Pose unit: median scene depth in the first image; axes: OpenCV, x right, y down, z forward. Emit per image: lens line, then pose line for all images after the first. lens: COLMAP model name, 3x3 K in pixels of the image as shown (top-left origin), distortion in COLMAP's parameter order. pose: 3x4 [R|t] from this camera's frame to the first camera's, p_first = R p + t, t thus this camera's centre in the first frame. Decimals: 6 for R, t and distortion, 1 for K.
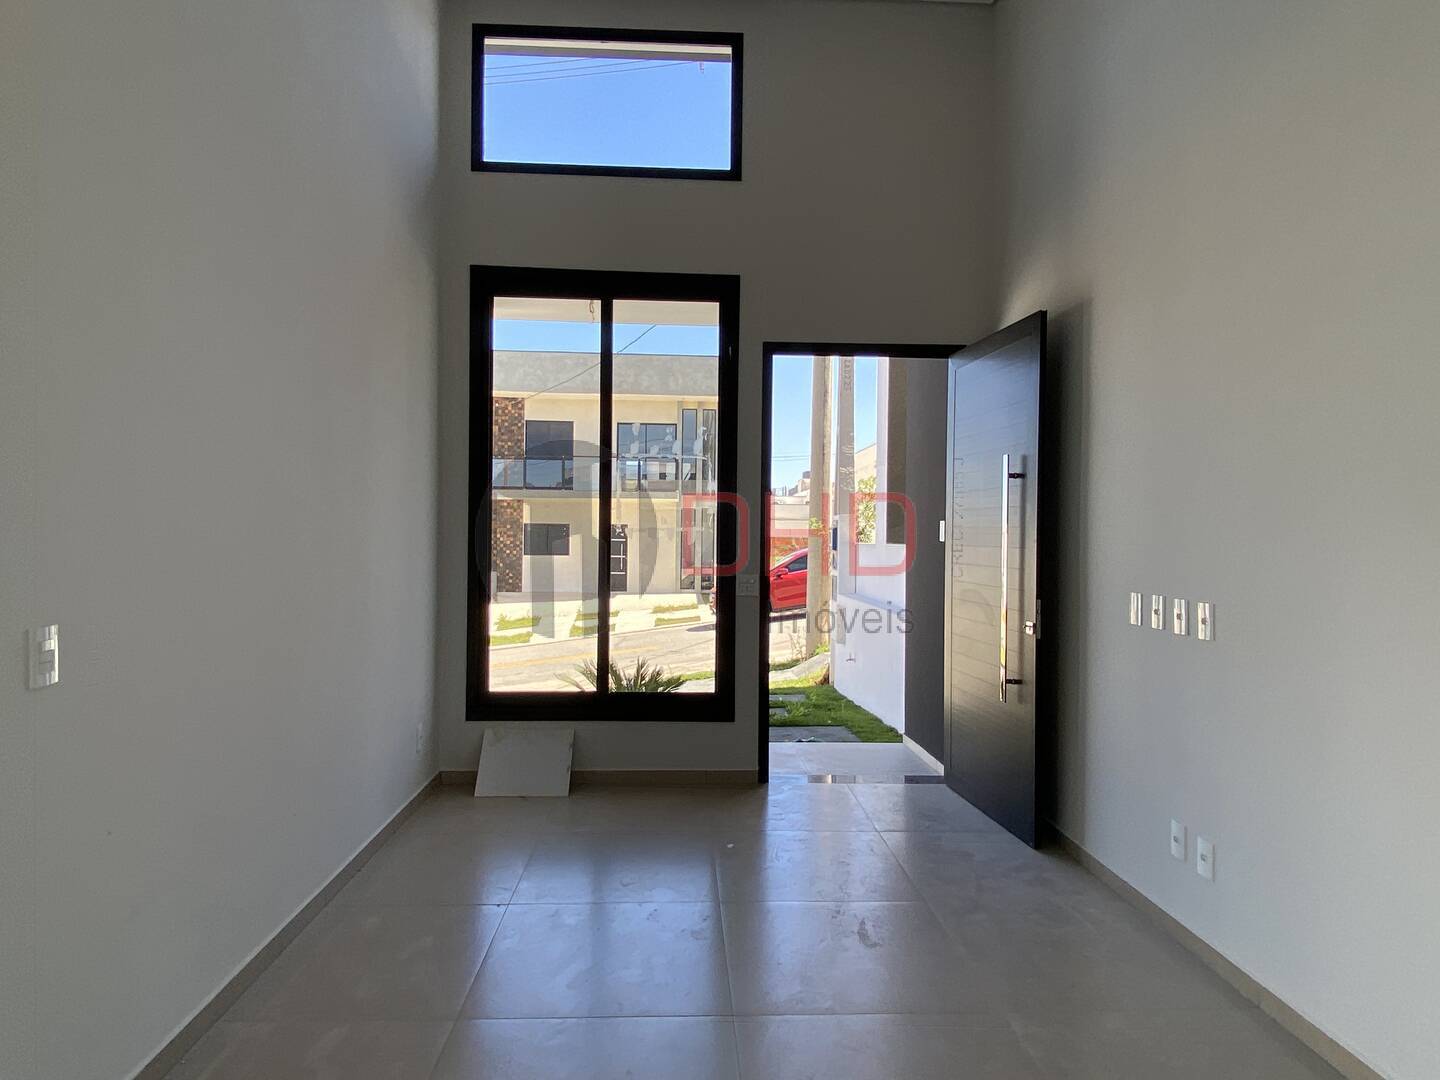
lens RADIAL K [[891.8, 0, 720.0], [0, 891.8, 540.0], [0, 0, 1]] dist [0.058344, -0.121277]
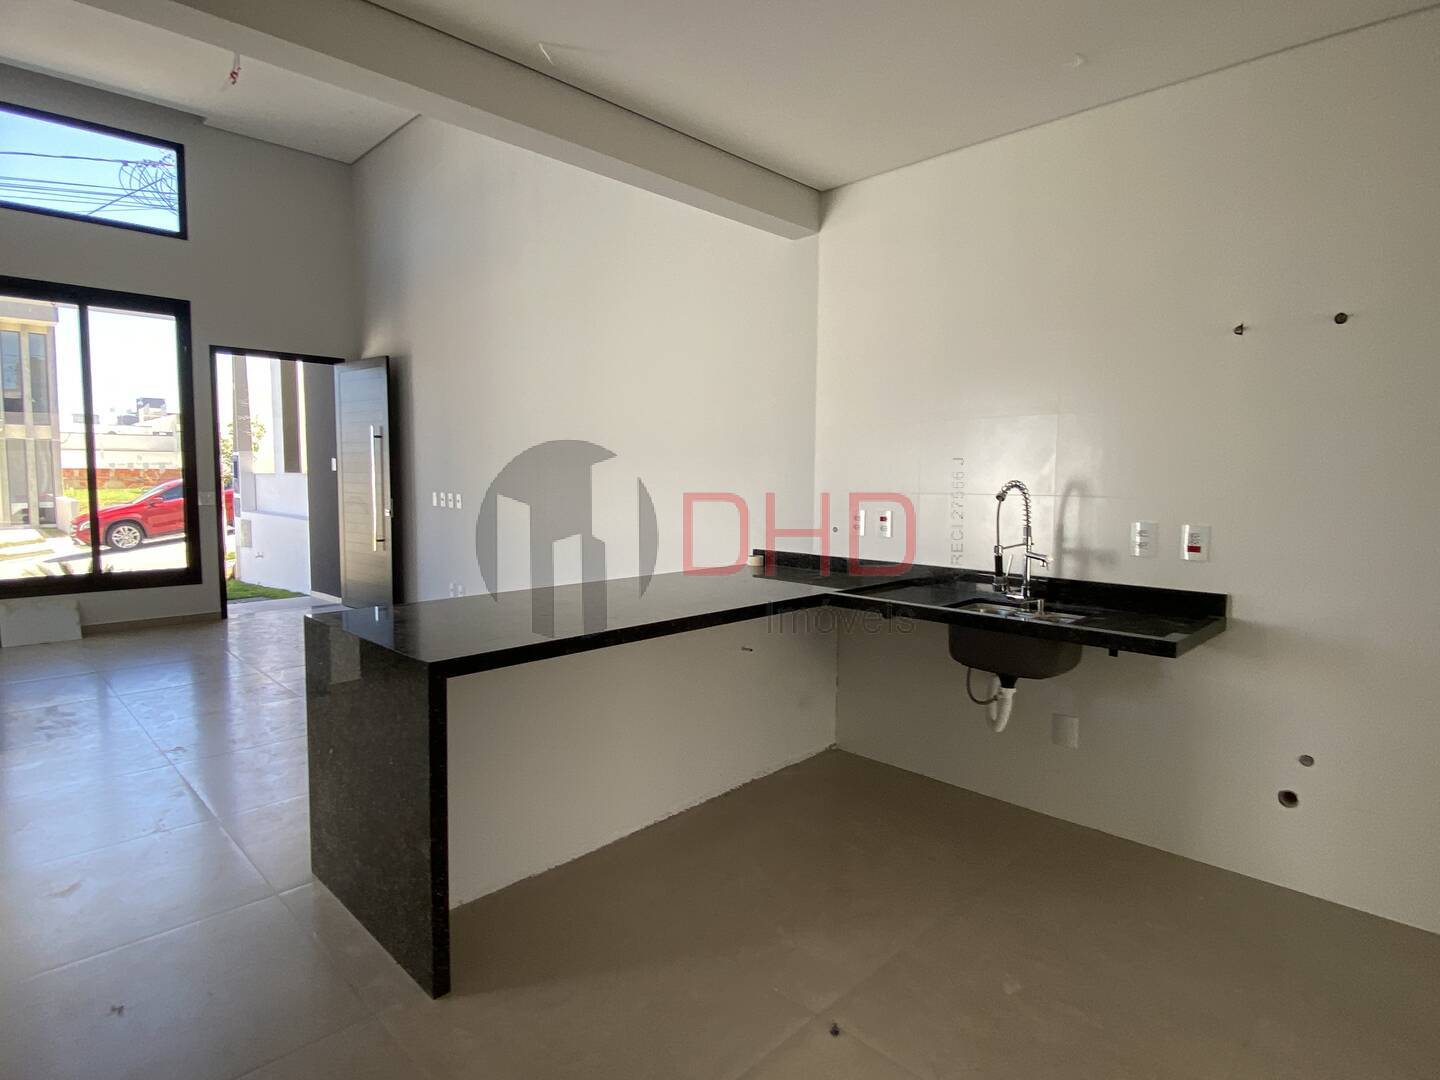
lens RADIAL K [[783.9, 0, 720.0], [0, 783.9, 540.0], [0, 0, 1]] dist [-0.007796, -0.002523]
pose [[0.742852, -0.065820, 0.666212, -0.226206], [0.006064, 0.995776, 0.091619, 0.002236], [-0.669428, -0.064020, 0.740113, -0.661176]]
